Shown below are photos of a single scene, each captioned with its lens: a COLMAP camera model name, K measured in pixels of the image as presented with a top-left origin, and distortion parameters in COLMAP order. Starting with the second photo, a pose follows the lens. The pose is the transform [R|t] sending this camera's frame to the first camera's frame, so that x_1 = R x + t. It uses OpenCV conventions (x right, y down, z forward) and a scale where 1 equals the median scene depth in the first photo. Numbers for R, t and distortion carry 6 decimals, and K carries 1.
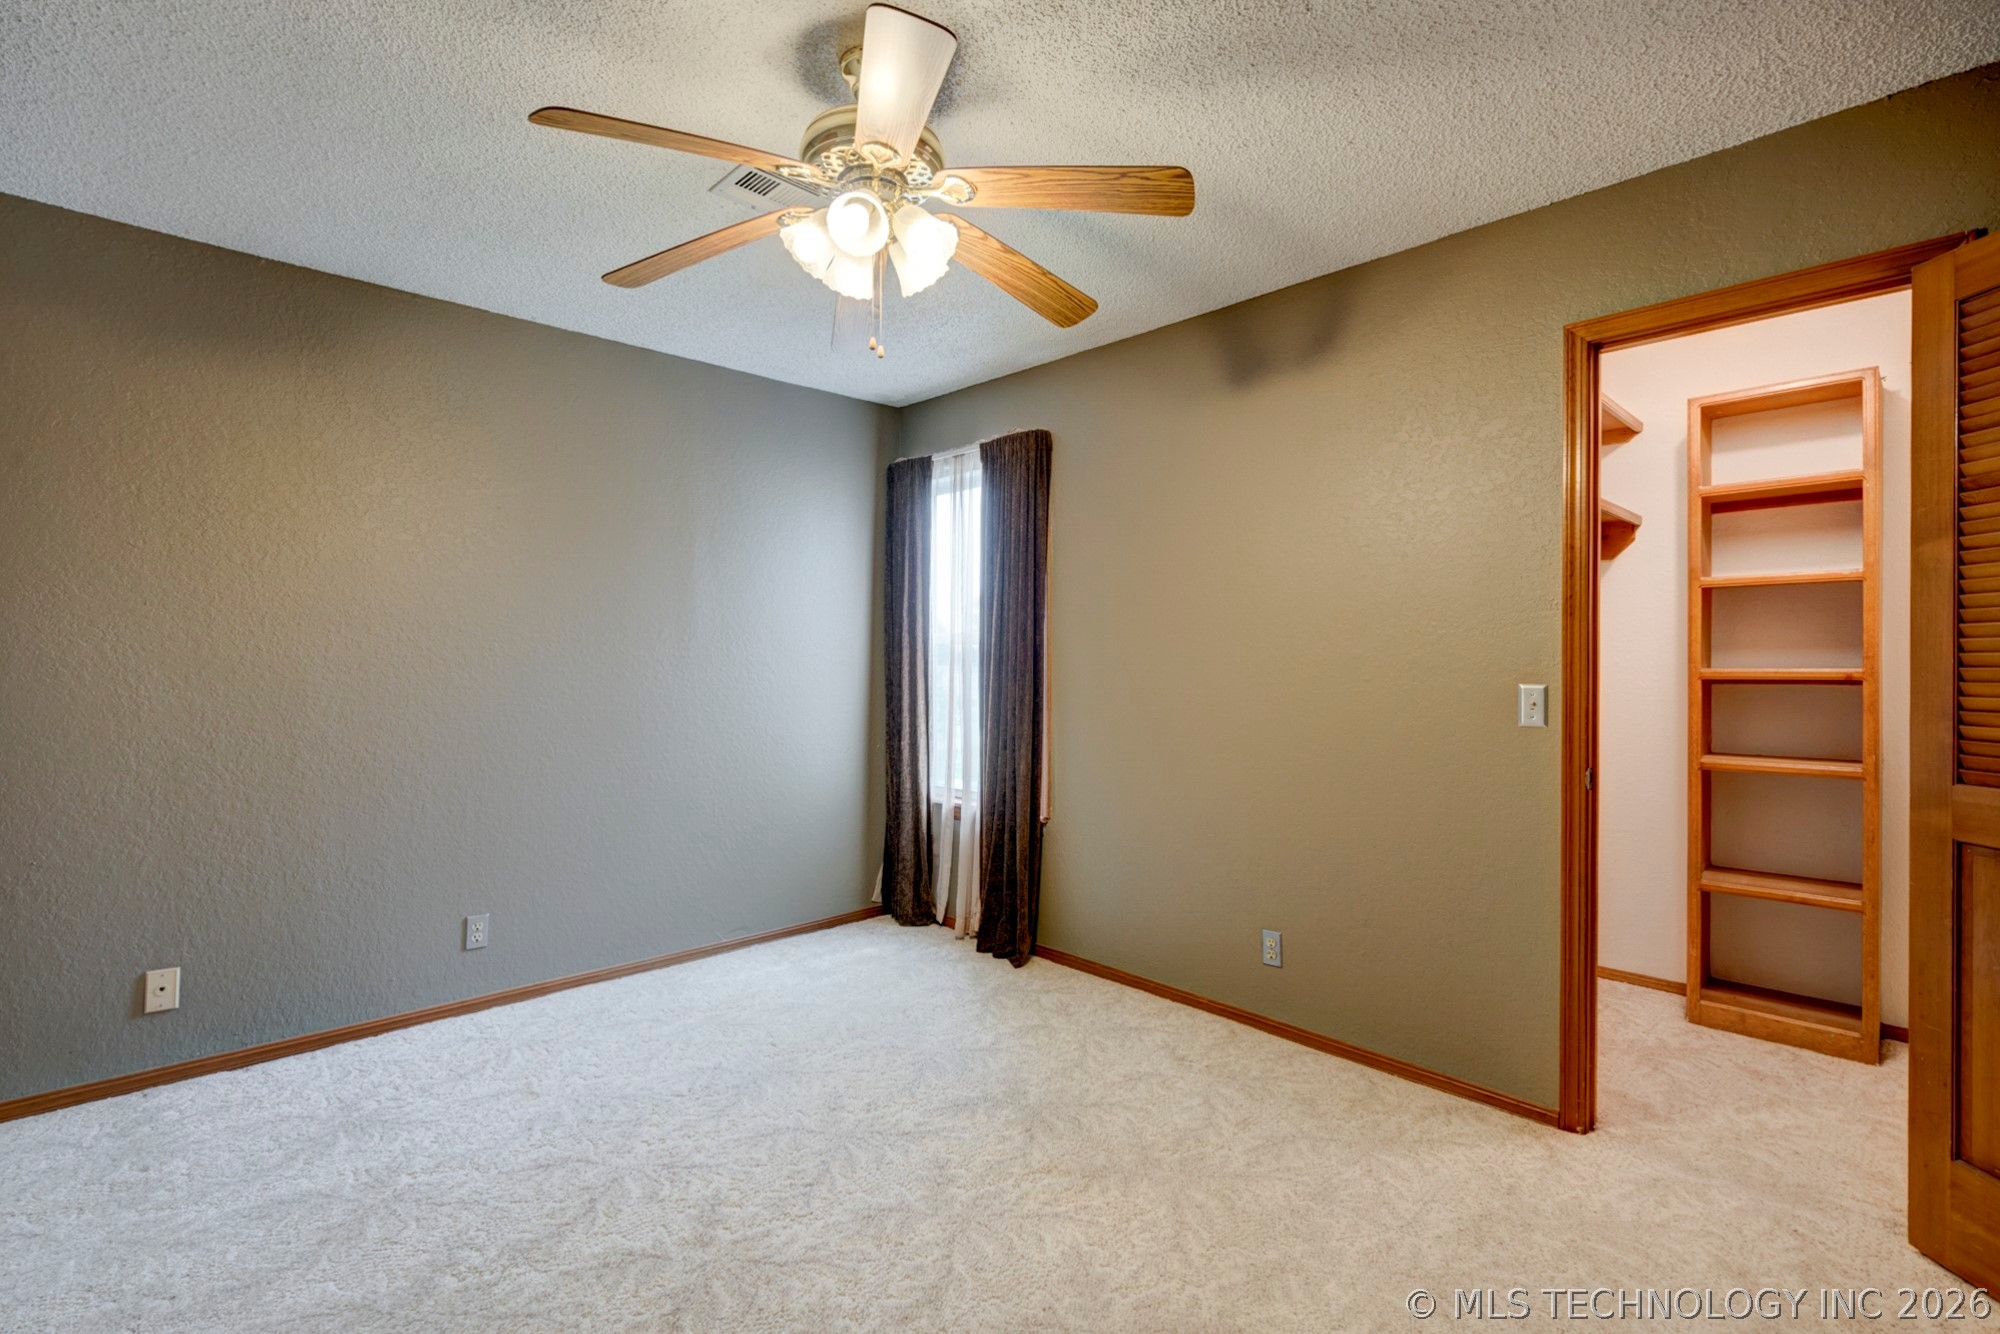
lens RADIAL K [[903.1, 0, 995.2], [0, 903.1, 661.5], [0, 0, 1]] dist [-0.009078, 0.004017]
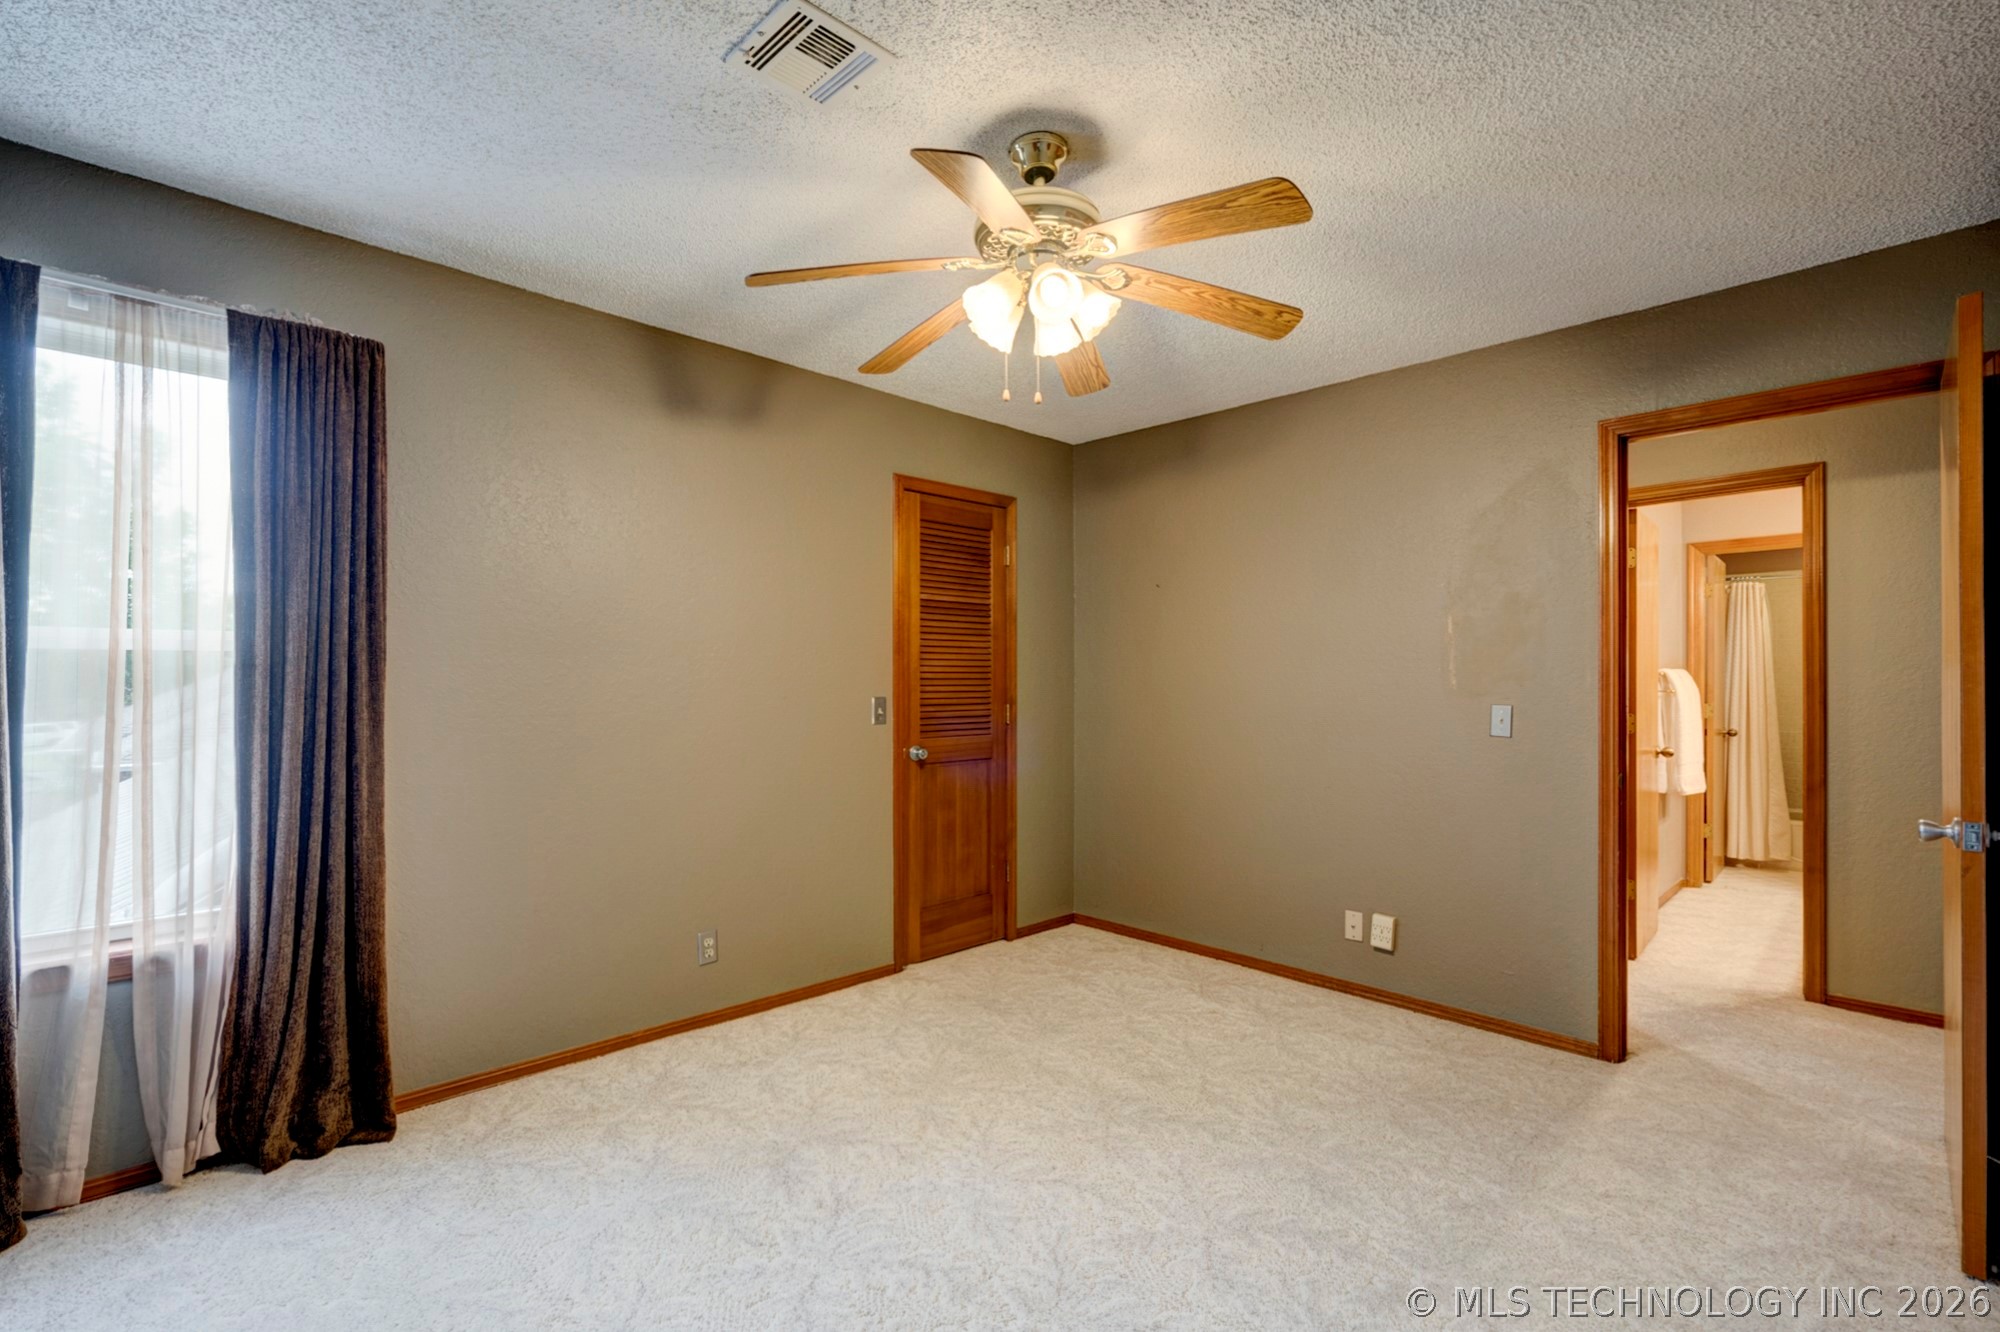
lens RADIAL K [[903.1, 0, 991.3], [0, 903.1, 667.0], [0, 0, 1]] dist [-0.009078, 0.004017]
pose [[-0.008047, 0.011715, 0.999899, -0.916338], [-0.002390, 0.999928, -0.011735, -0.006828], [-0.999965, -0.002485, -0.008018, 0.784782]]
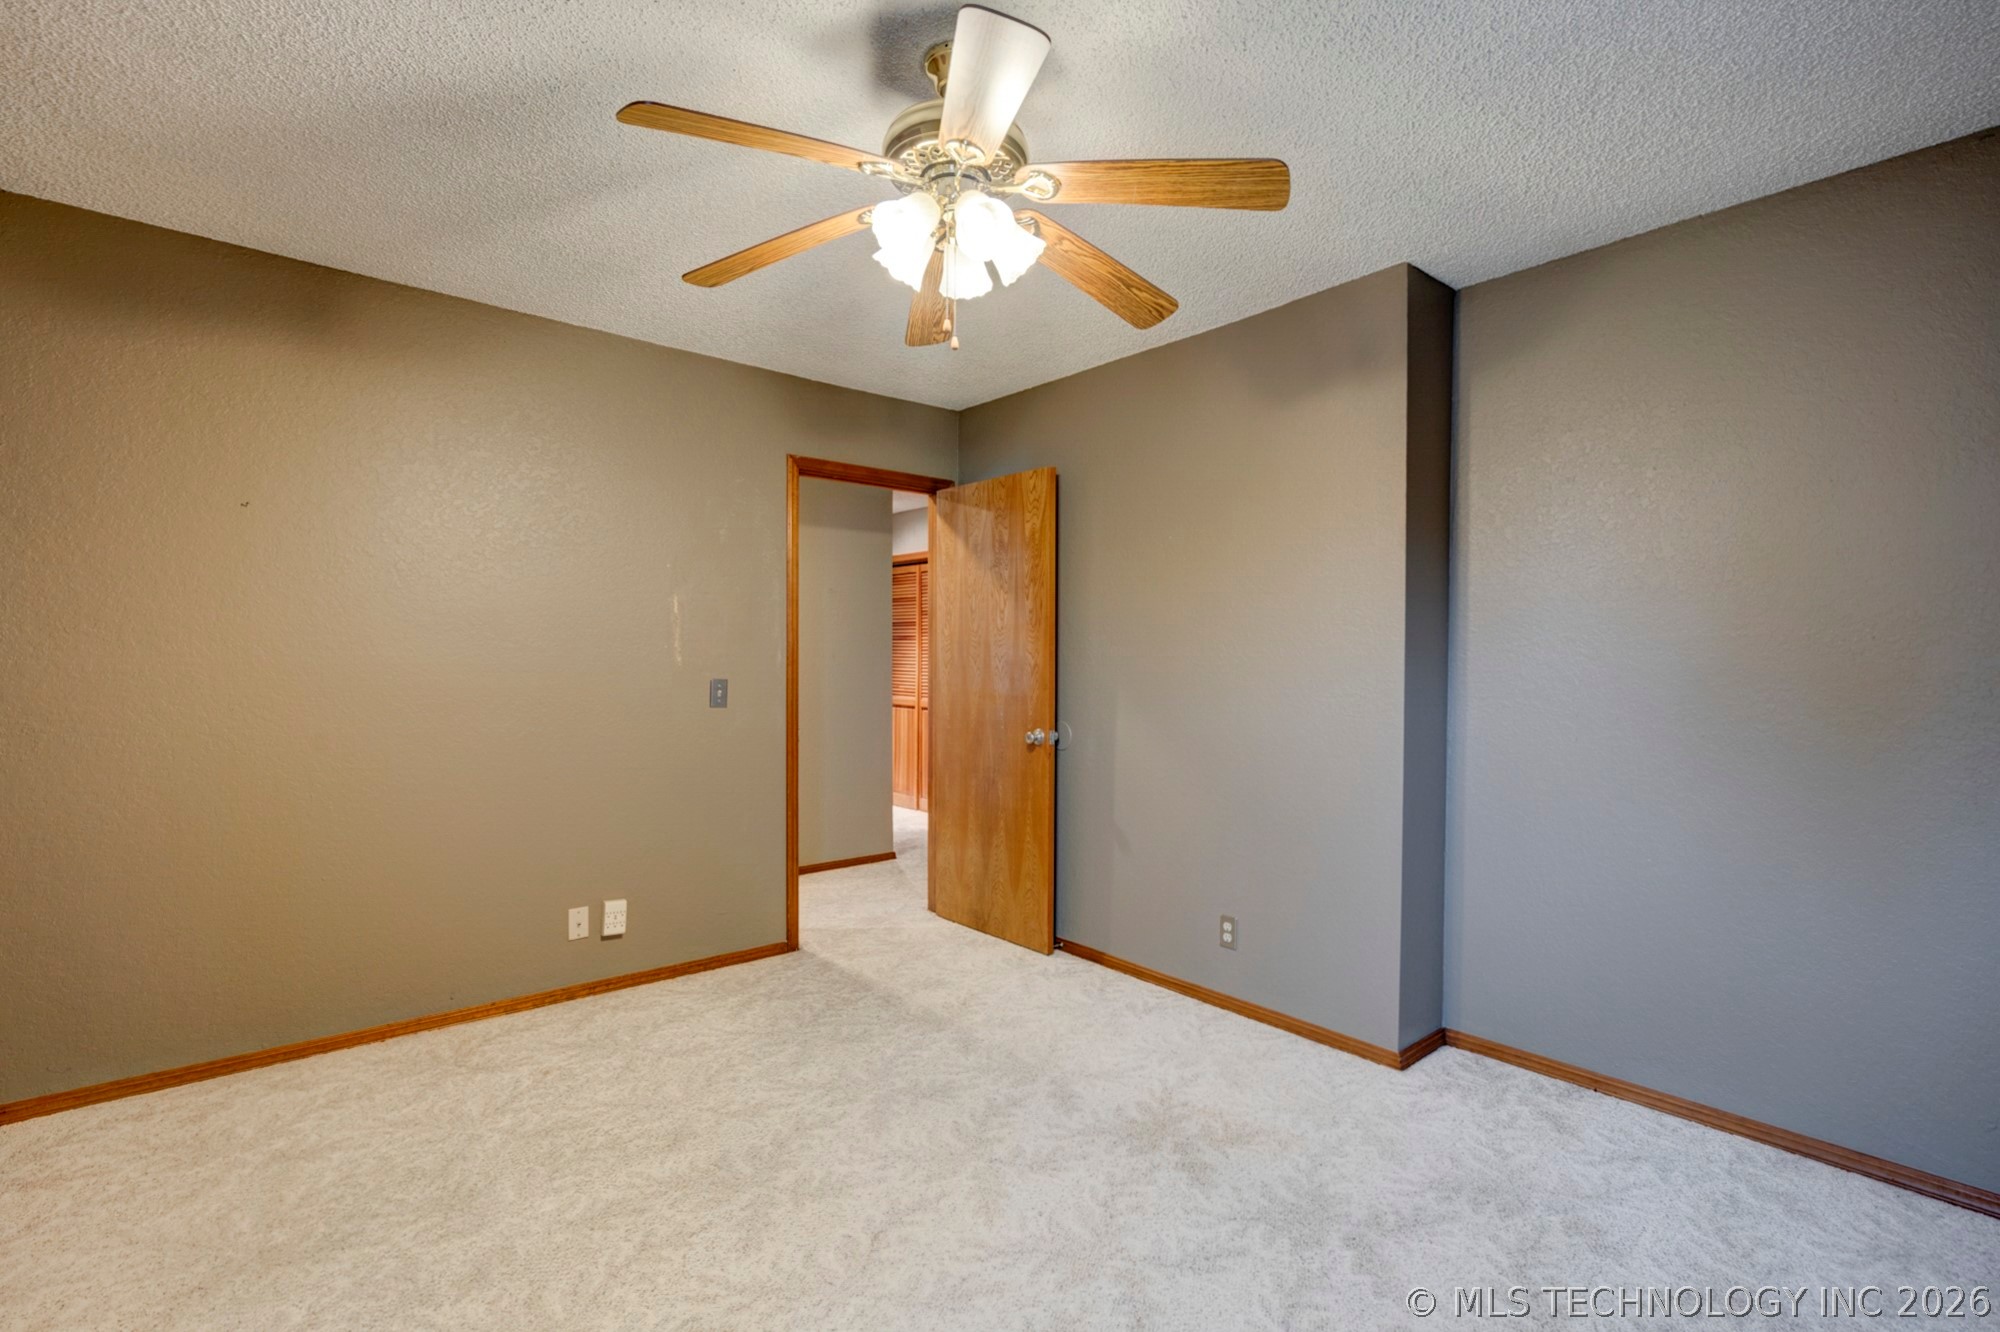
lens RADIAL K [[903.1, 0, 998.2], [0, 903.1, 662.7], [0, 0, 1]] dist [-0.009078, 0.004017]
pose [[-0.998508, -0.011026, 0.053489, -0.175647], [-0.010810, 0.999932, 0.004329, -0.006945], [-0.053533, 0.003744, -0.998559, 1.464235]]
